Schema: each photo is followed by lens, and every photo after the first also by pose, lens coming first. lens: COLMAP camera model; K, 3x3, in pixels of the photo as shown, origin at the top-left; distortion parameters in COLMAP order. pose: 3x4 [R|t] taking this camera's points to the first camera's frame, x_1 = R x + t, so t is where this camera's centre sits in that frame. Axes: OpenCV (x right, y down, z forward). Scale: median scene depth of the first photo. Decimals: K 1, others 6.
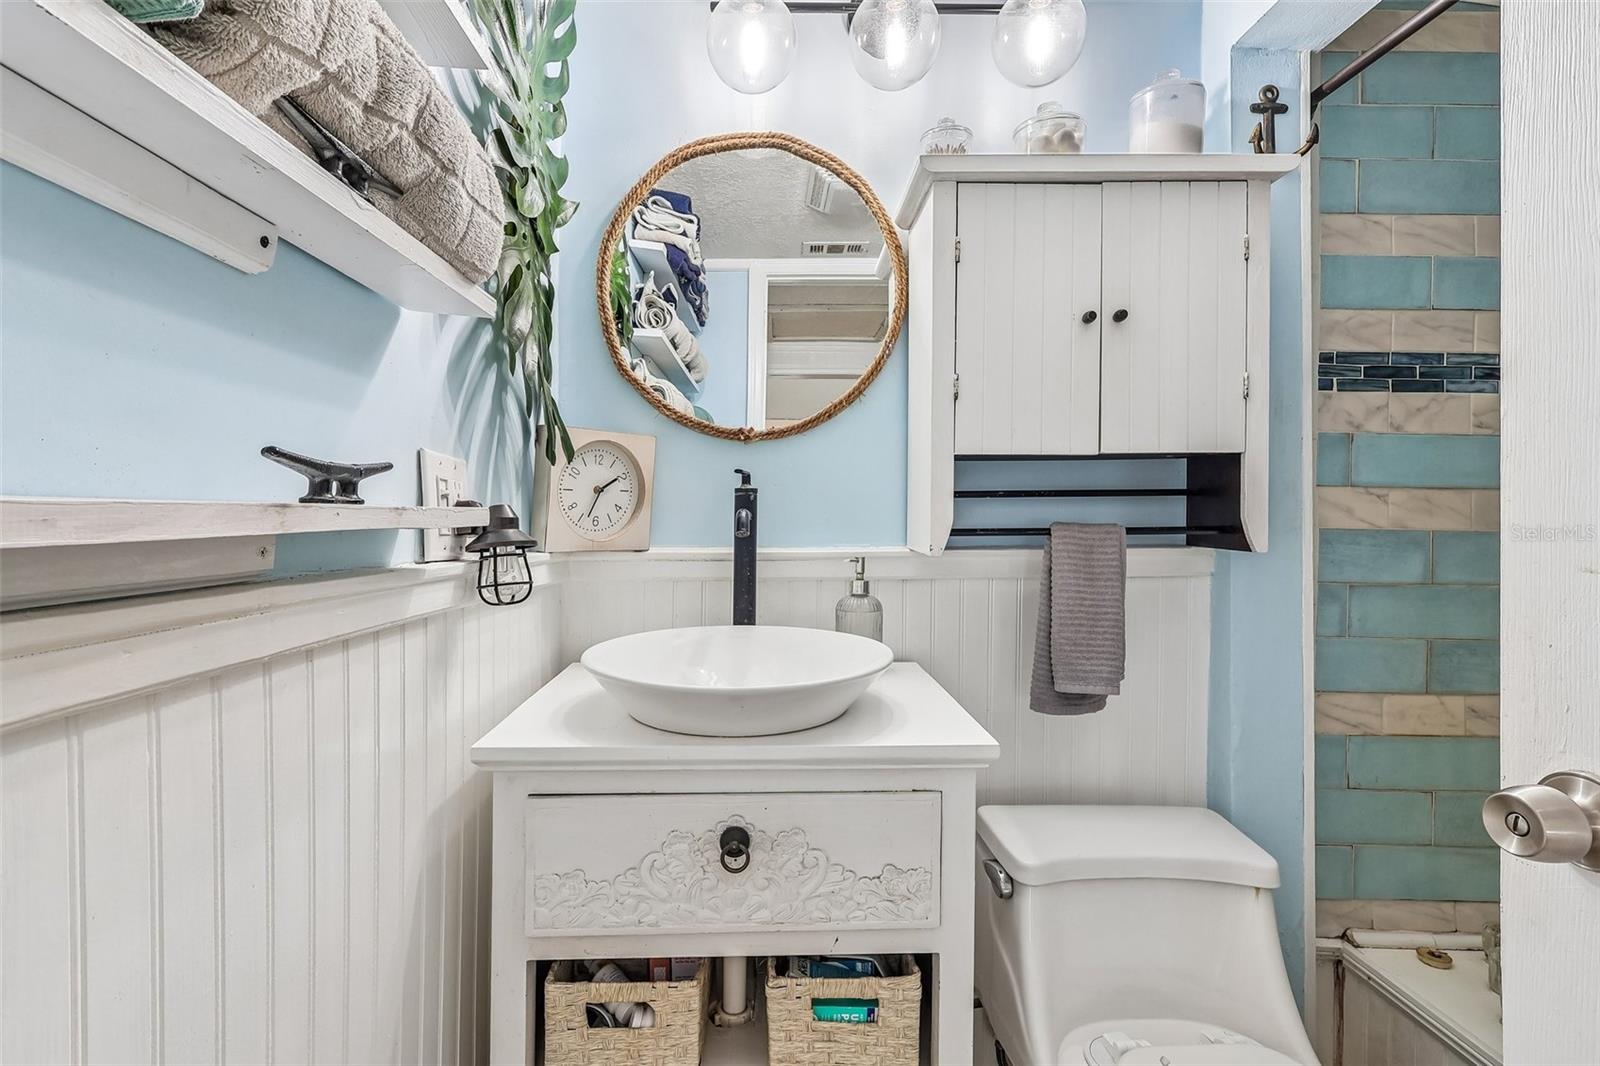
lens RADIAL K [[759.1, 0, 800.5], [0, 759.1, 533.0], [0, 0, 1]] dist [-0.002337, 0.002314]
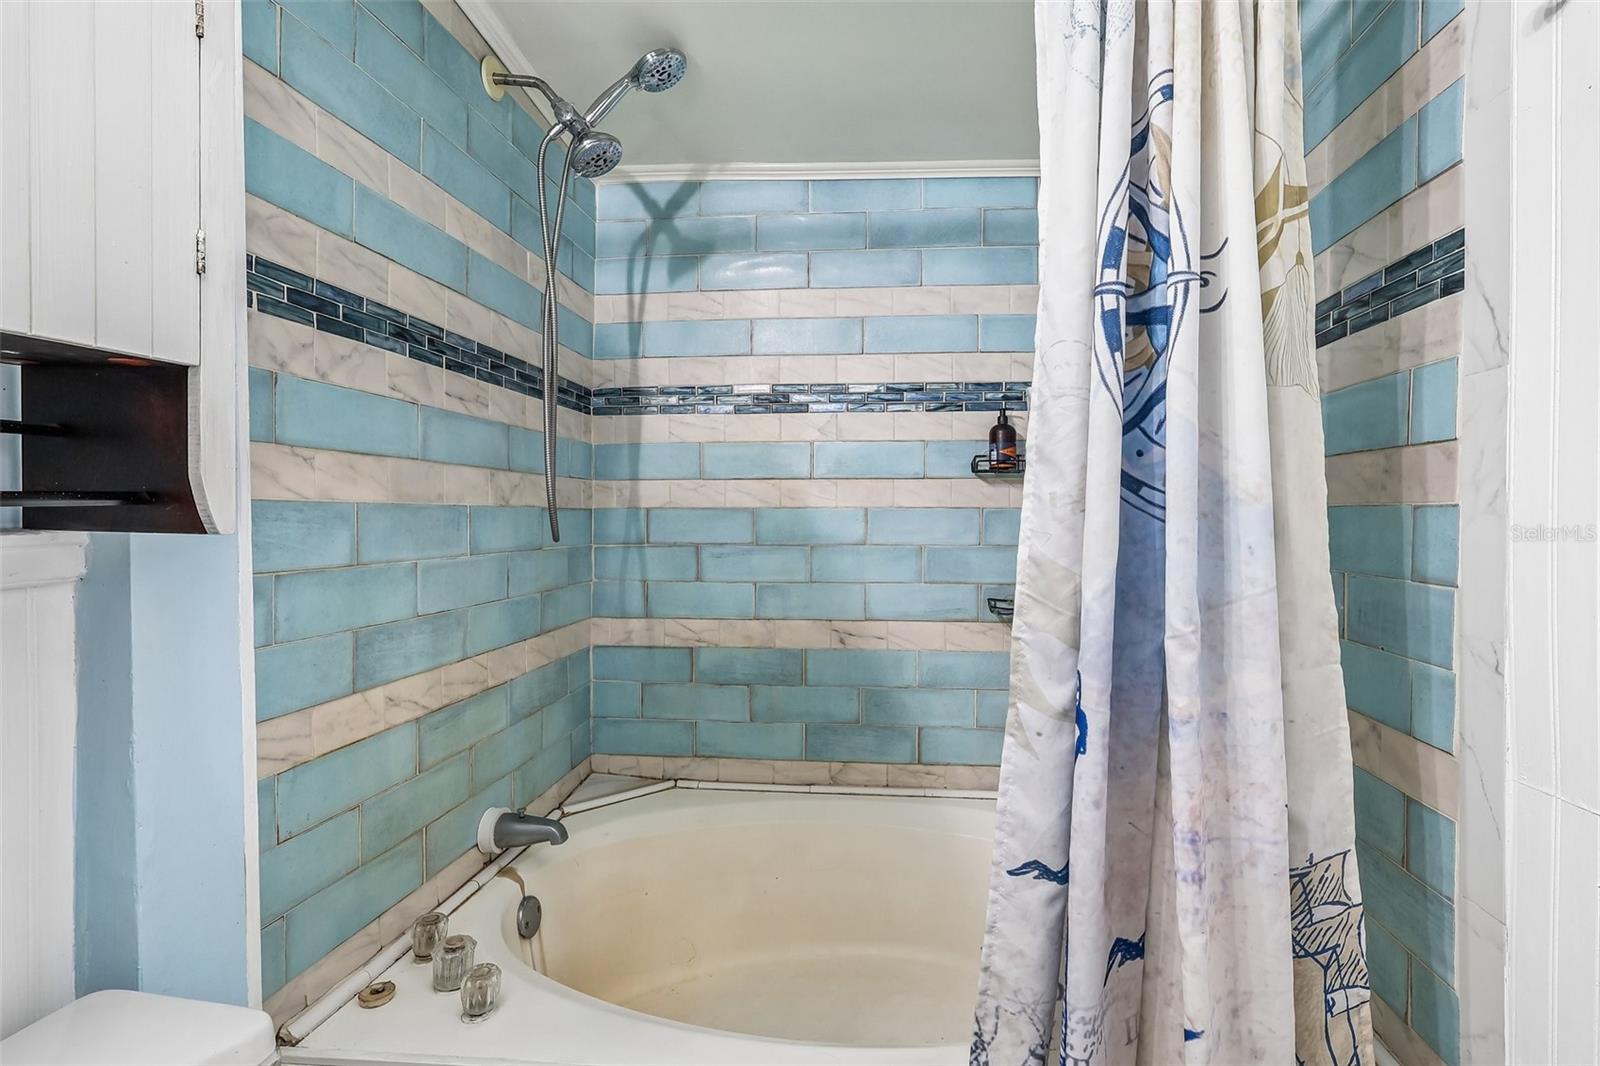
lens RADIAL K [[759.1, 0, 804.2], [0, 759.1, 521.7], [0, 0, 1]] dist [-0.002337, 0.002314]
pose [[0.128427, -0.020290, 0.991511, 0.047812], [0.011579, 0.999753, 0.018959, 0.008056], [-0.991651, 0.009046, 0.128630, 0.388022]]
